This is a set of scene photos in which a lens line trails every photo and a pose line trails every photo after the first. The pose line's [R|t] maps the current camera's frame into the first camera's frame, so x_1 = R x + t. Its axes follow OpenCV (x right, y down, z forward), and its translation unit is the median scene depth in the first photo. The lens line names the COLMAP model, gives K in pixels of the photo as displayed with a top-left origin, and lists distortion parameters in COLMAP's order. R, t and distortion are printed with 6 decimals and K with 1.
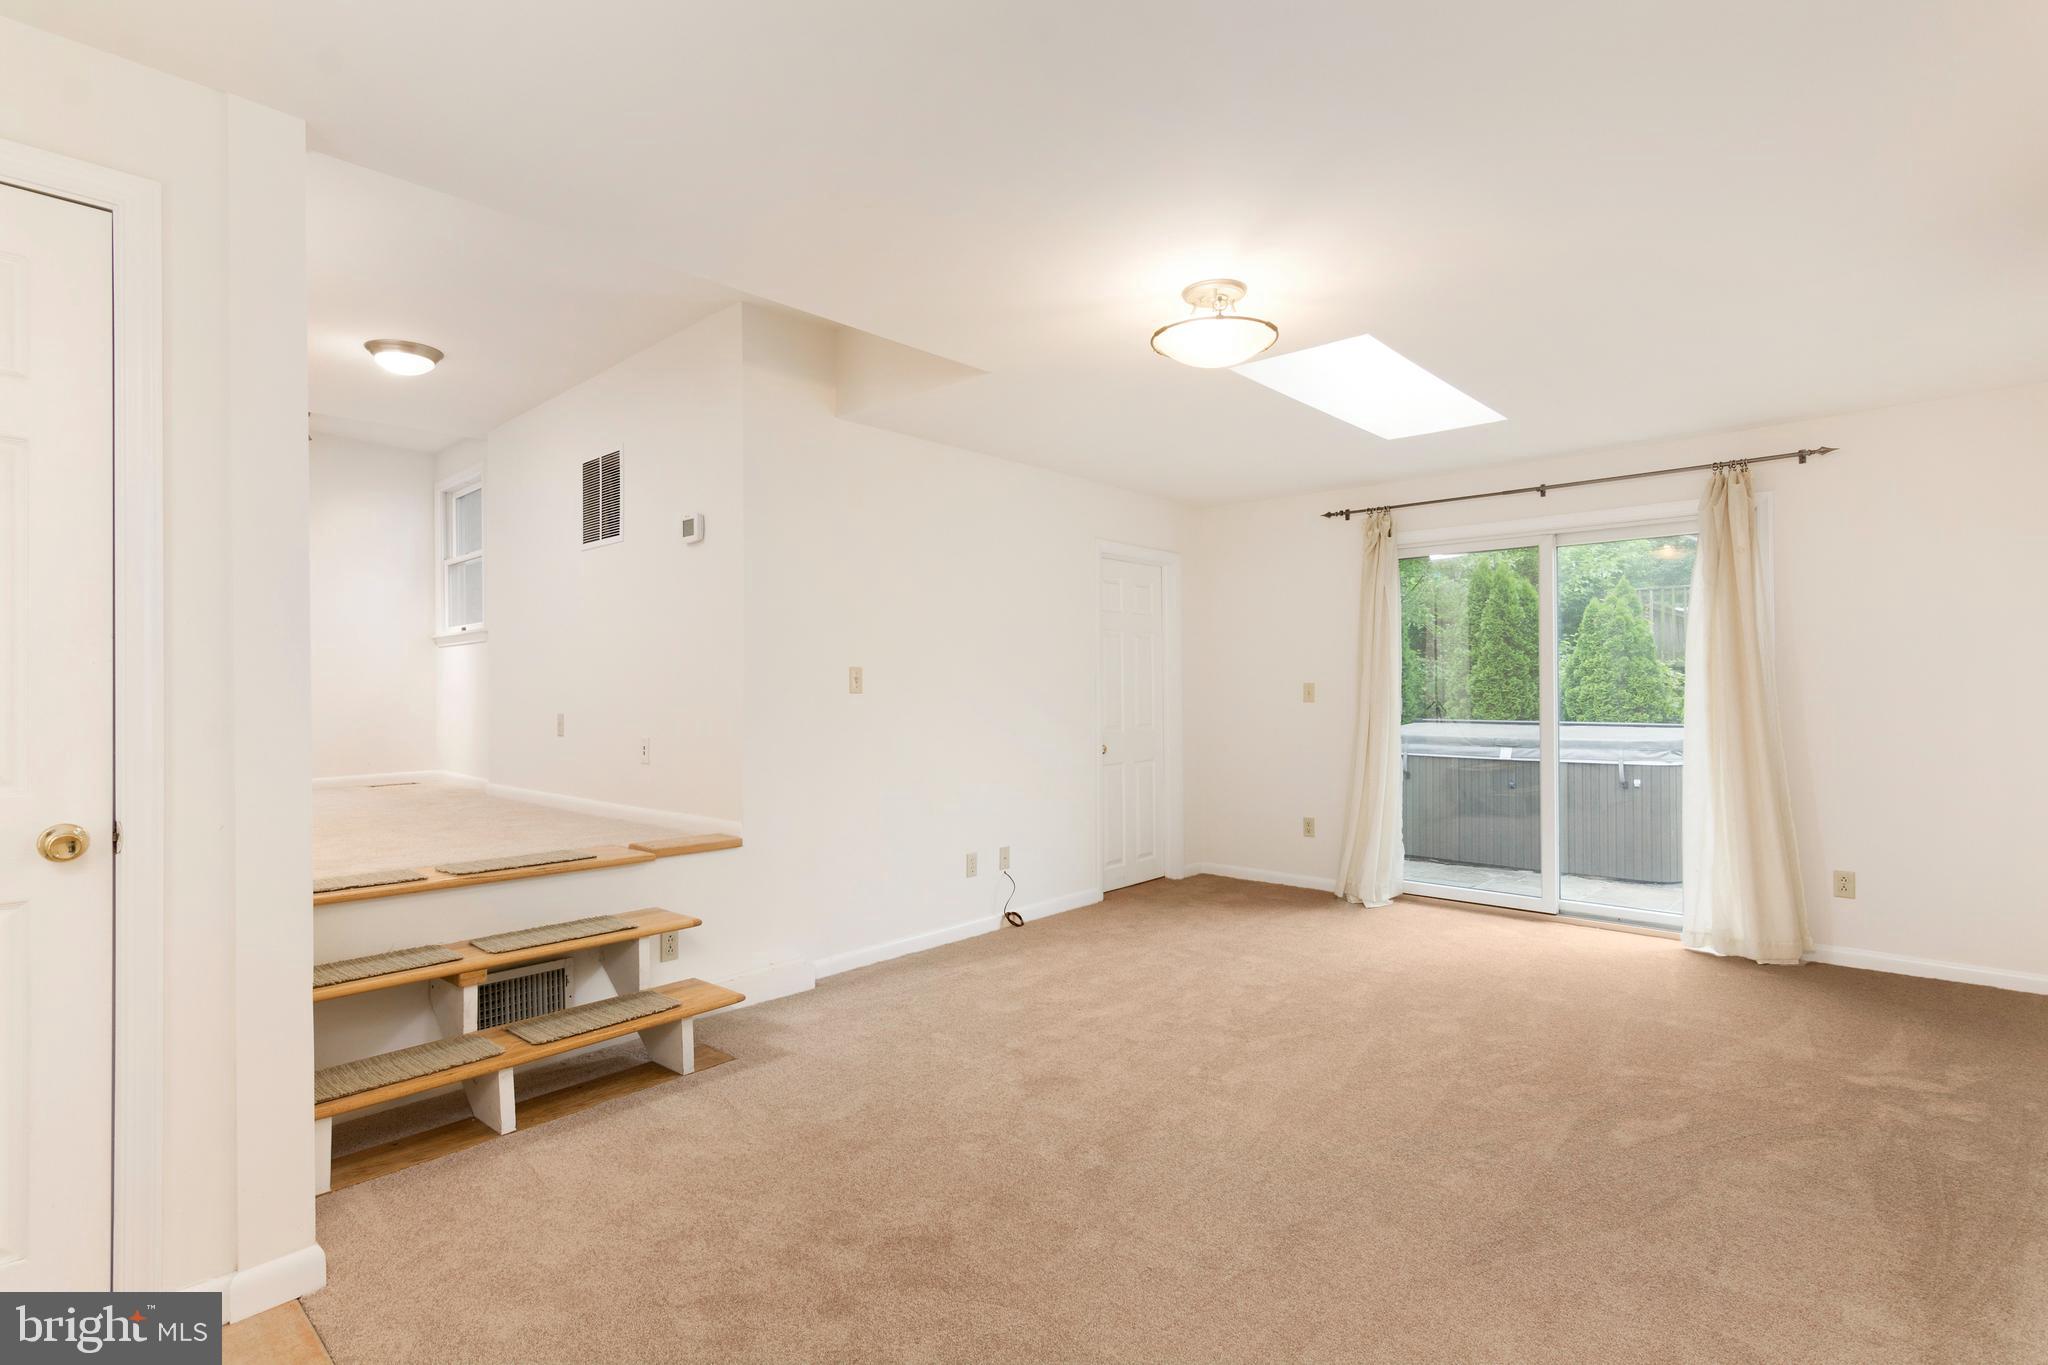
lens RADIAL K [[996.6, 0, 1019.2], [0, 996.6, 686.2], [0, 0, 1]] dist [0.000475, -0.000493]
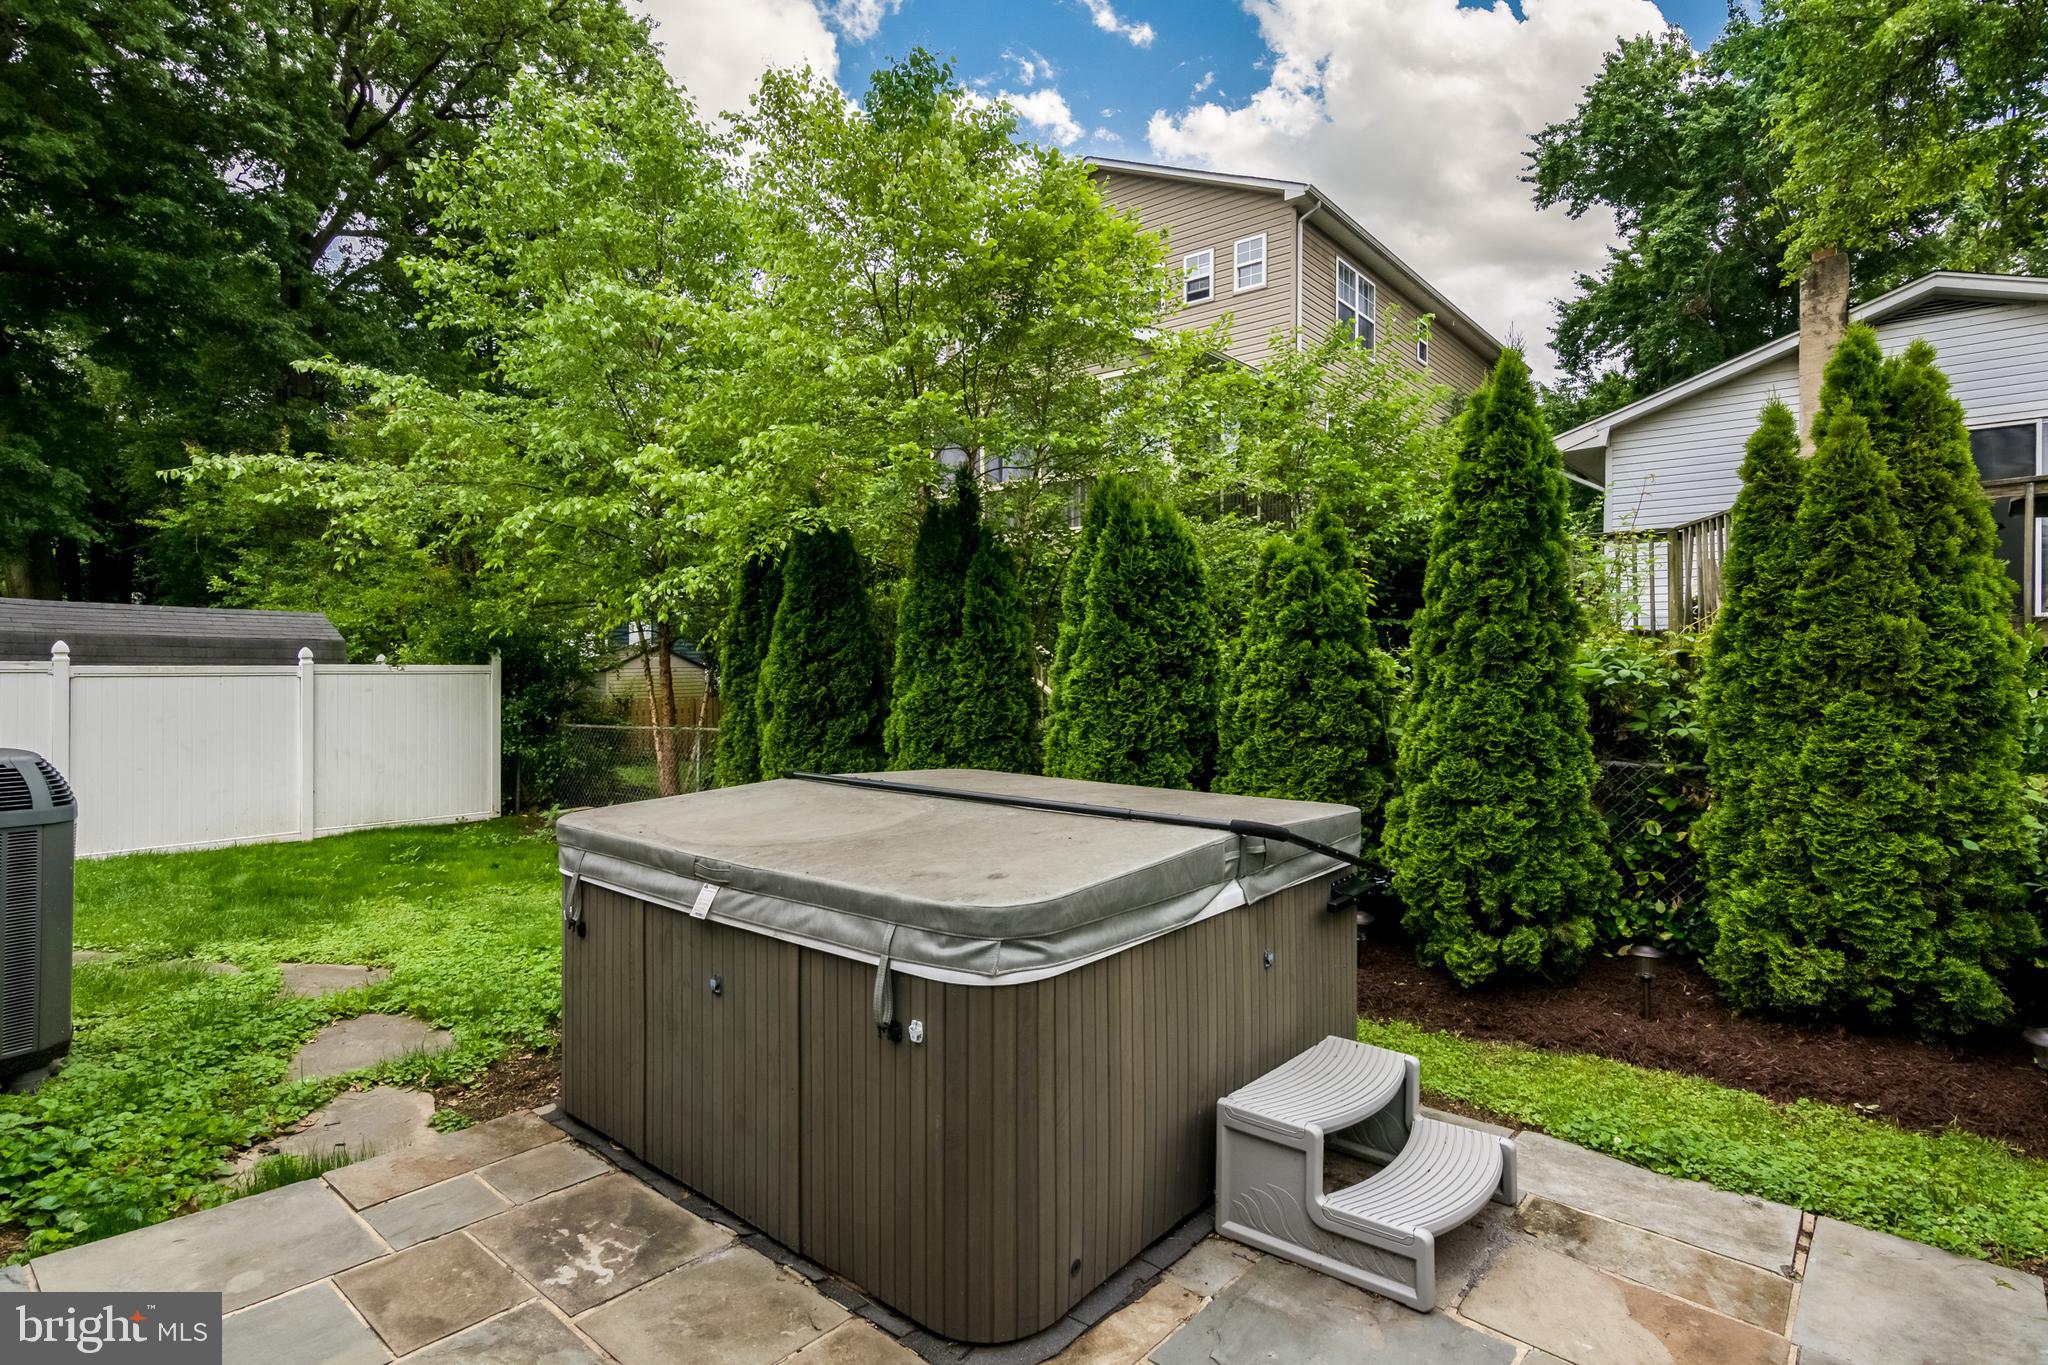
lens RADIAL K [[1033.9, 0, 1022.7], [0, 1033.9, 664.3], [0, 0, 1]] dist [0.001372, 0.000069]
pose [[0.999301, 0.005873, 0.036913, 0.806698], [-0.005942, 0.999981, 0.001765, -0.031676], [-0.036902, -0.001983, 0.999317, 0.825107]]
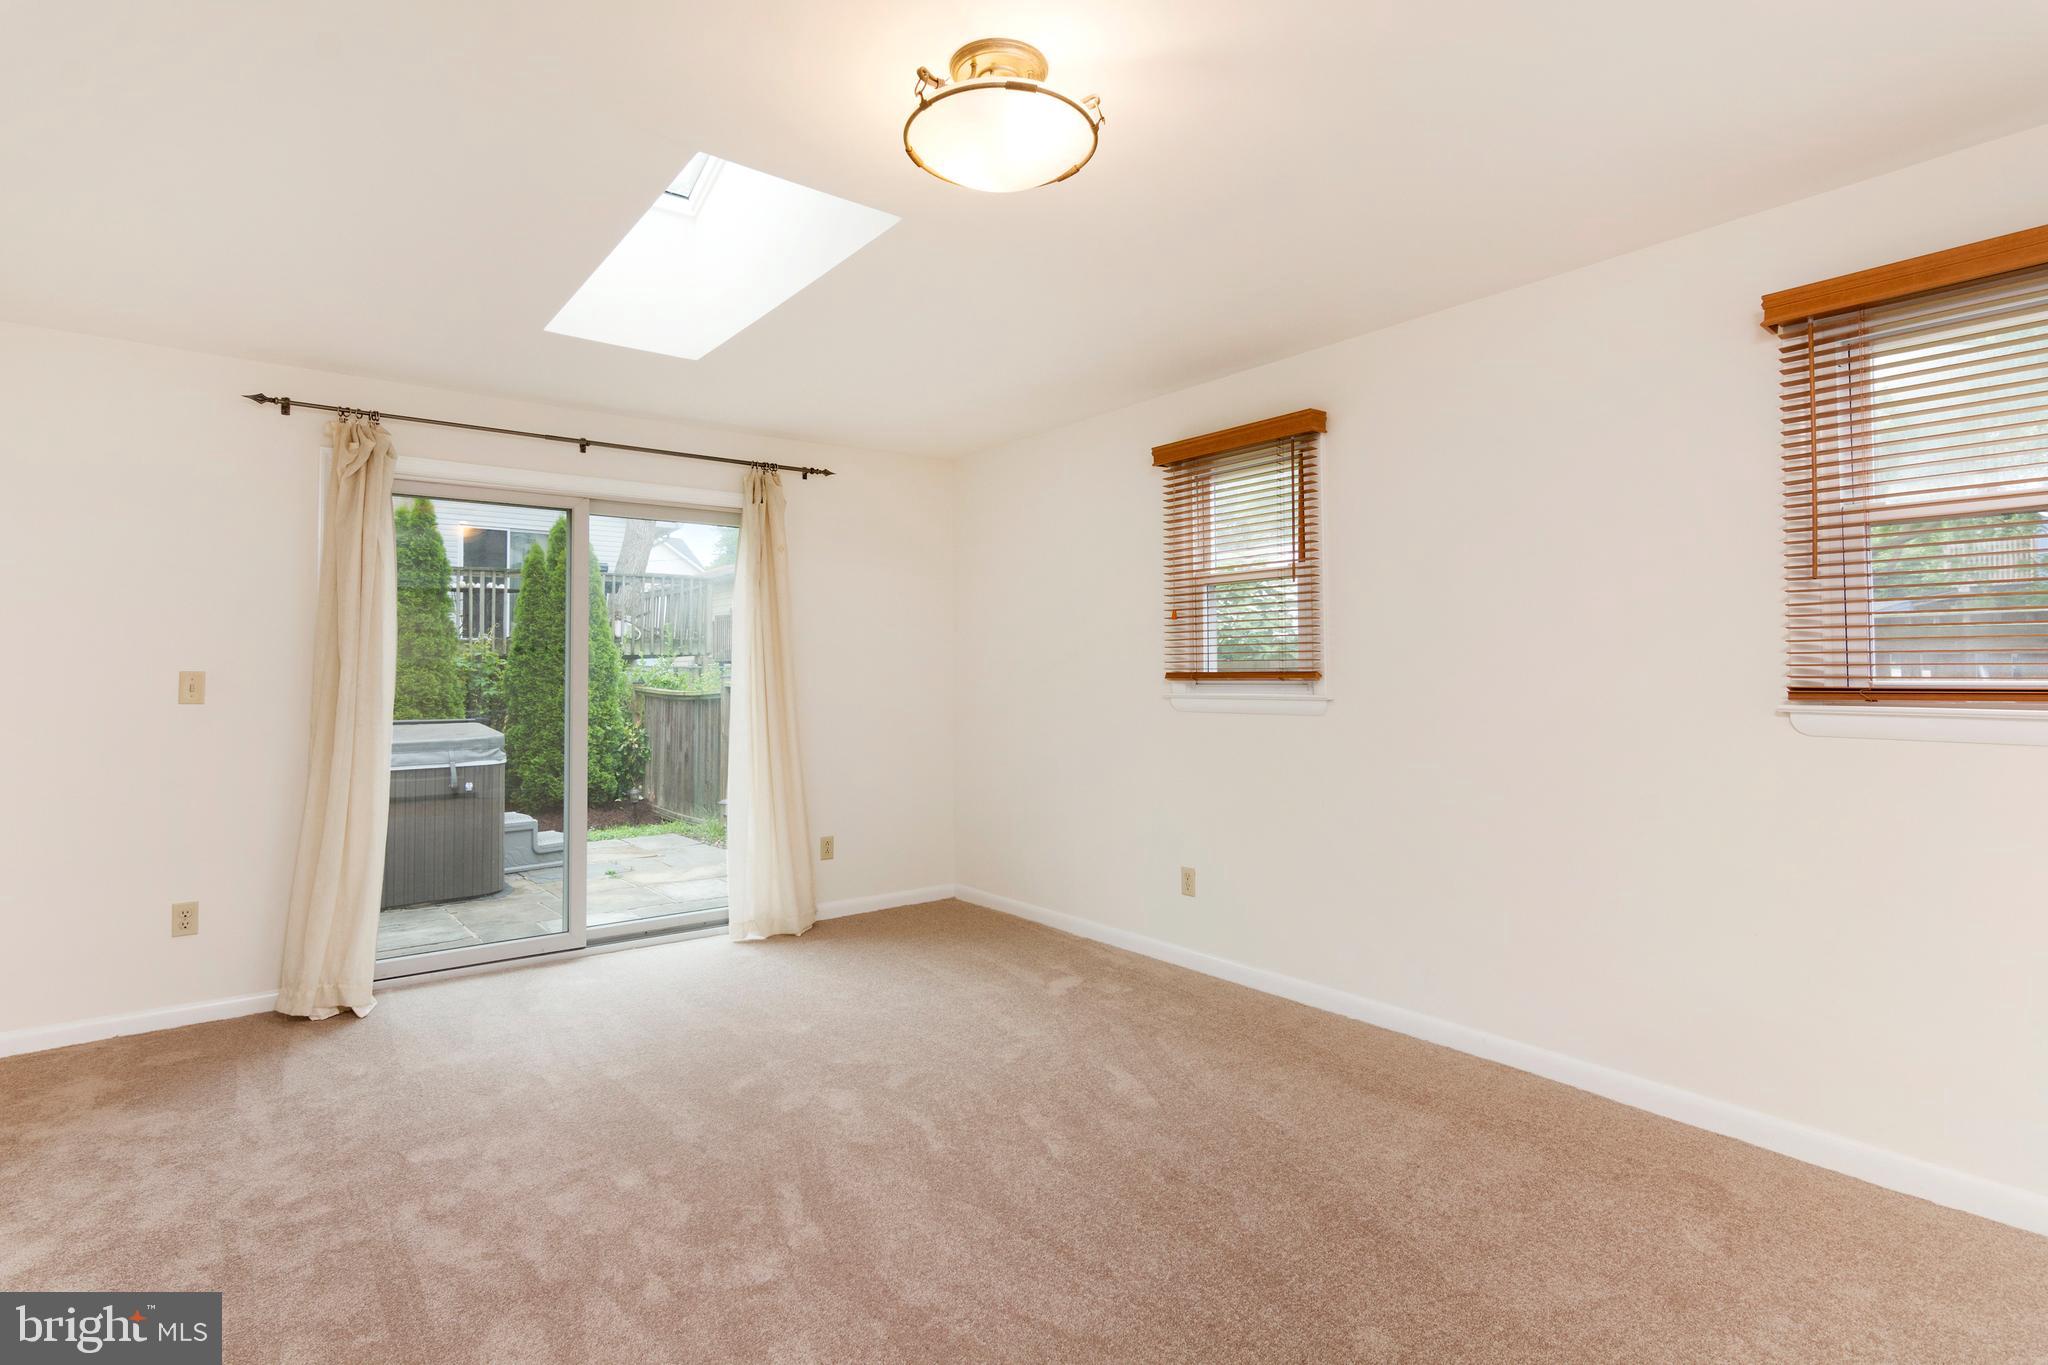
lens RADIAL K [[1006.3, 0, 1015.8], [0, 1006.3, 650.9], [0, 0, 1]] dist [0.001342, 0.000113]
pose [[0.168248, 0.026310, 0.985393, -0.232607], [0.000540, 0.999641, -0.026782, 0.000854], [-0.985744, 0.005039, 0.168174, 0.463255]]
